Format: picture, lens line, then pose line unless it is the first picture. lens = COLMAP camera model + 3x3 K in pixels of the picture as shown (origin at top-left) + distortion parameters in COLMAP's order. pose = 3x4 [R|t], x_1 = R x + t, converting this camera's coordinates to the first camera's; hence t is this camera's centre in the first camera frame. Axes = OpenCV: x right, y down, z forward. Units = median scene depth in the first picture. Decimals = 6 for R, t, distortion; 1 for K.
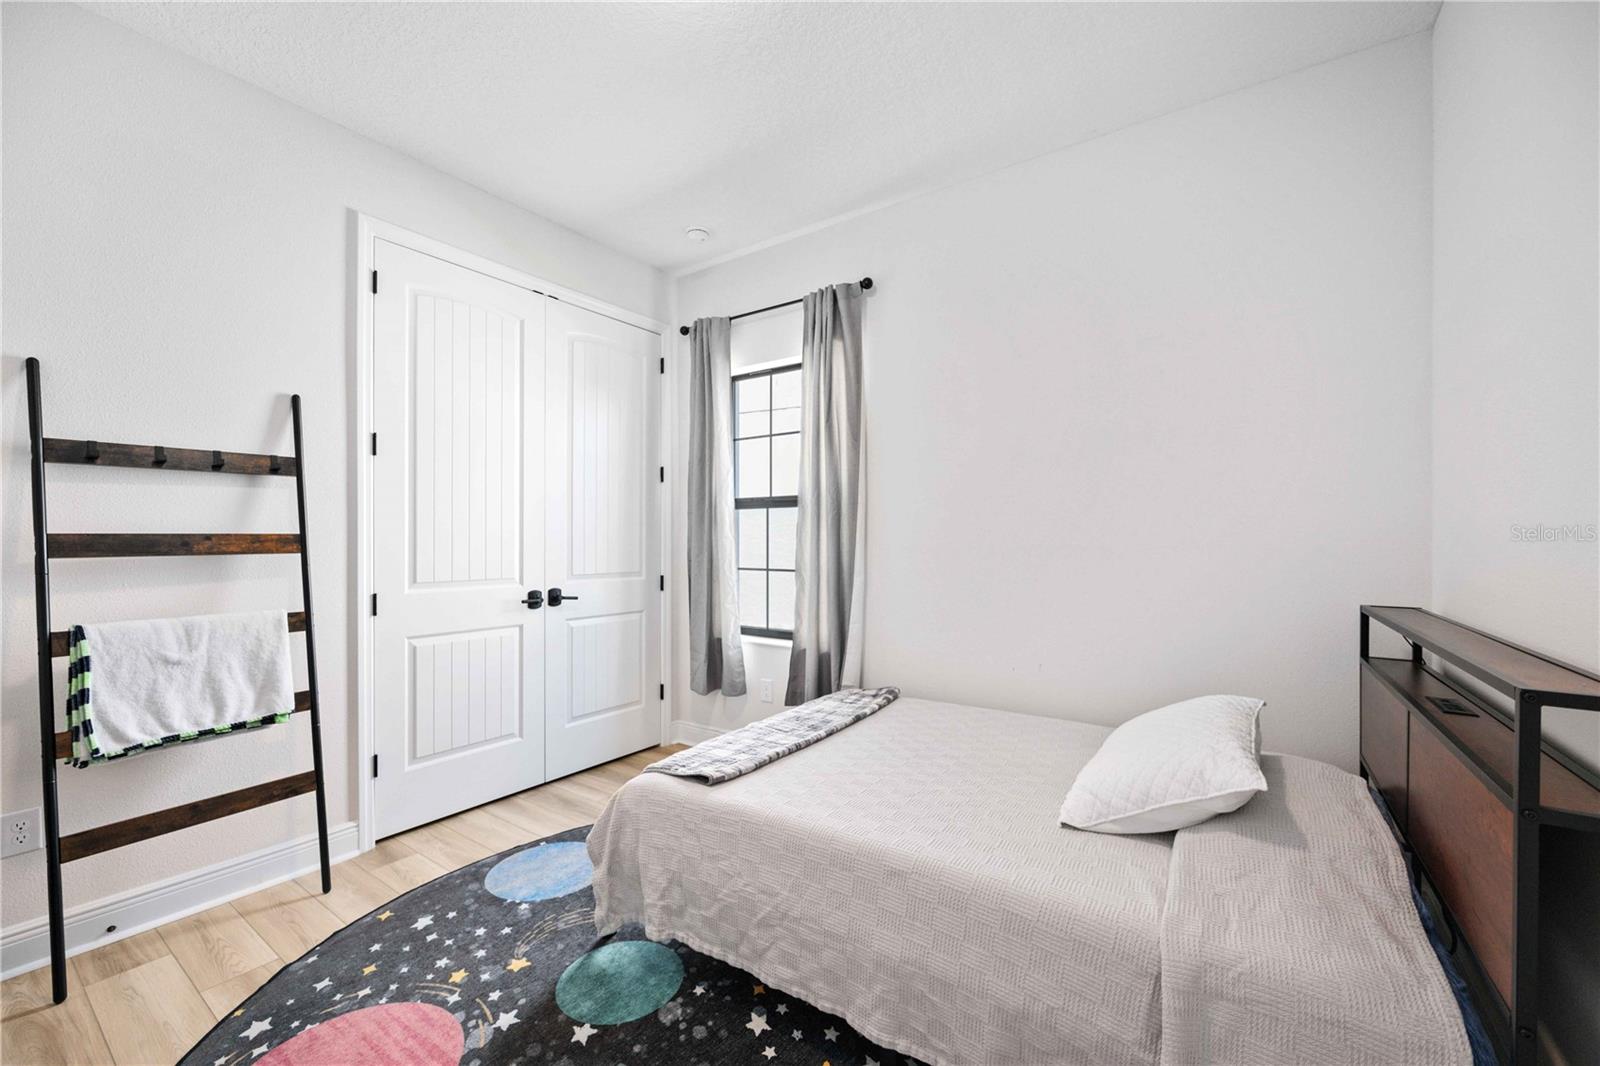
lens RADIAL K [[643.6, 0, 795.9], [0, 643.6, 543.9], [0, 0, 1]] dist [0.000778, 0.000181]
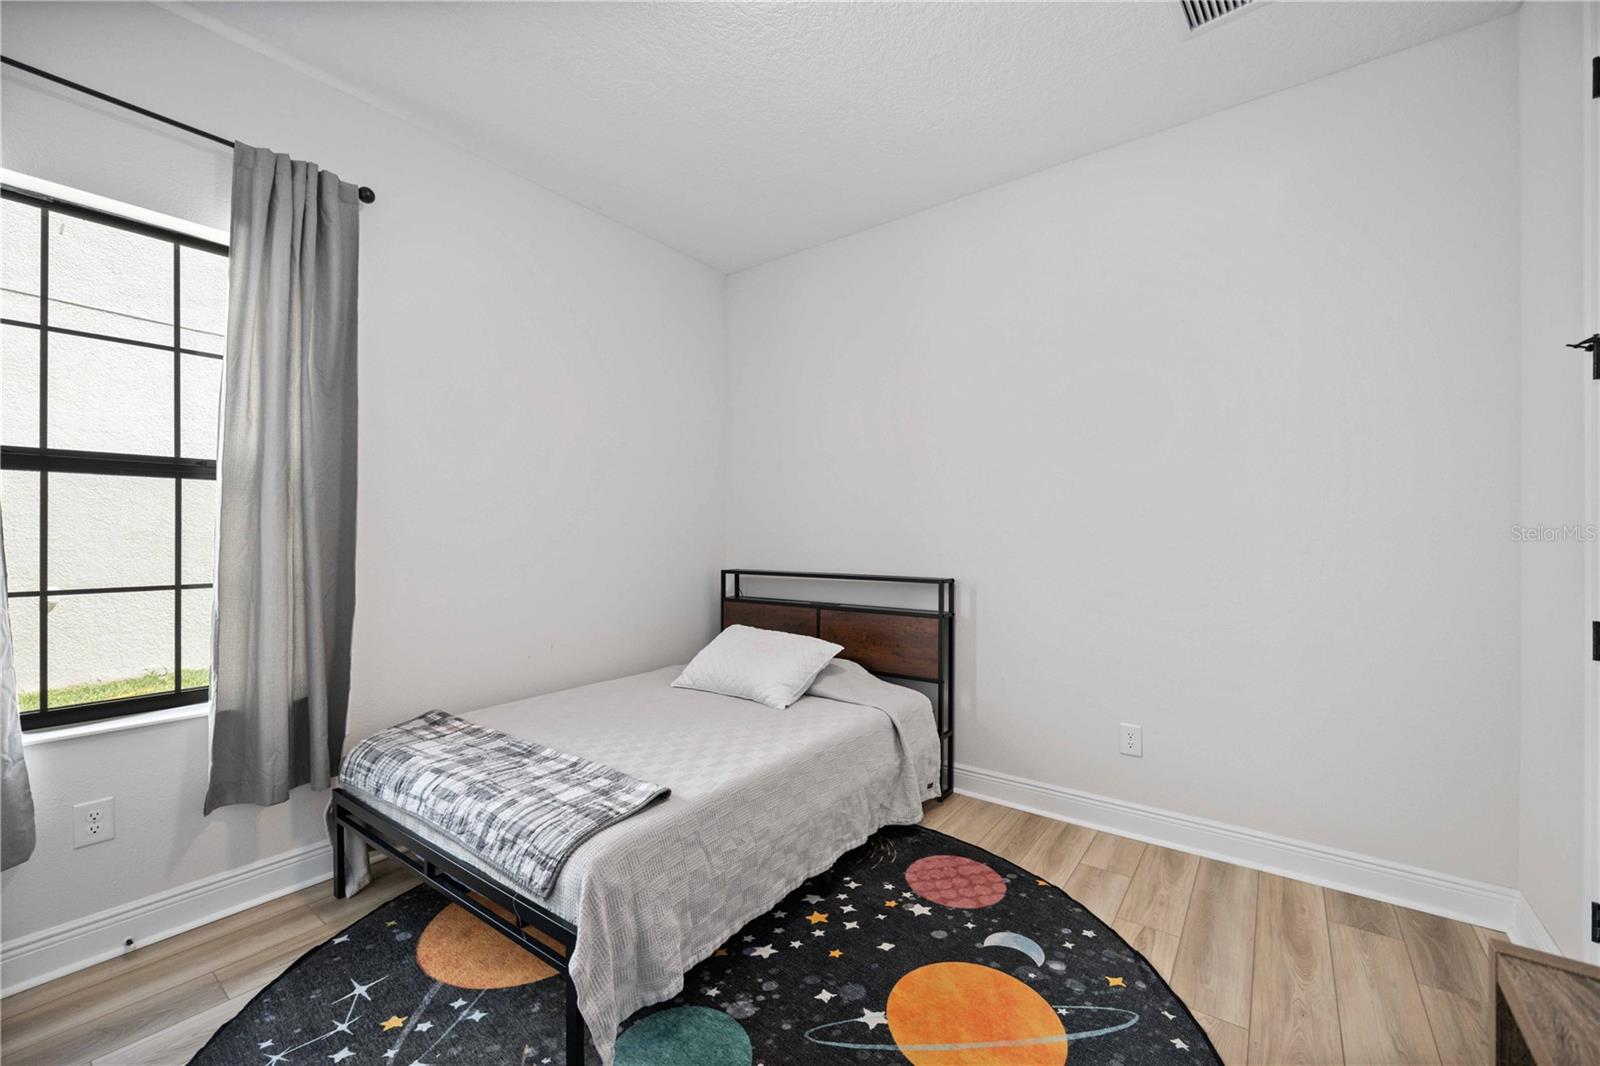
lens RADIAL K [[643.6, 0, 806.6], [0, 643.6, 530.7], [0, 0, 1]] dist [0.000778, 0.000181]
pose [[0.020784, 0.002985, 0.999780, -1.134266], [0.004731, 0.999984, -0.003084, -0.008773], [-0.999773, 0.004794, 0.020769, 0.833261]]
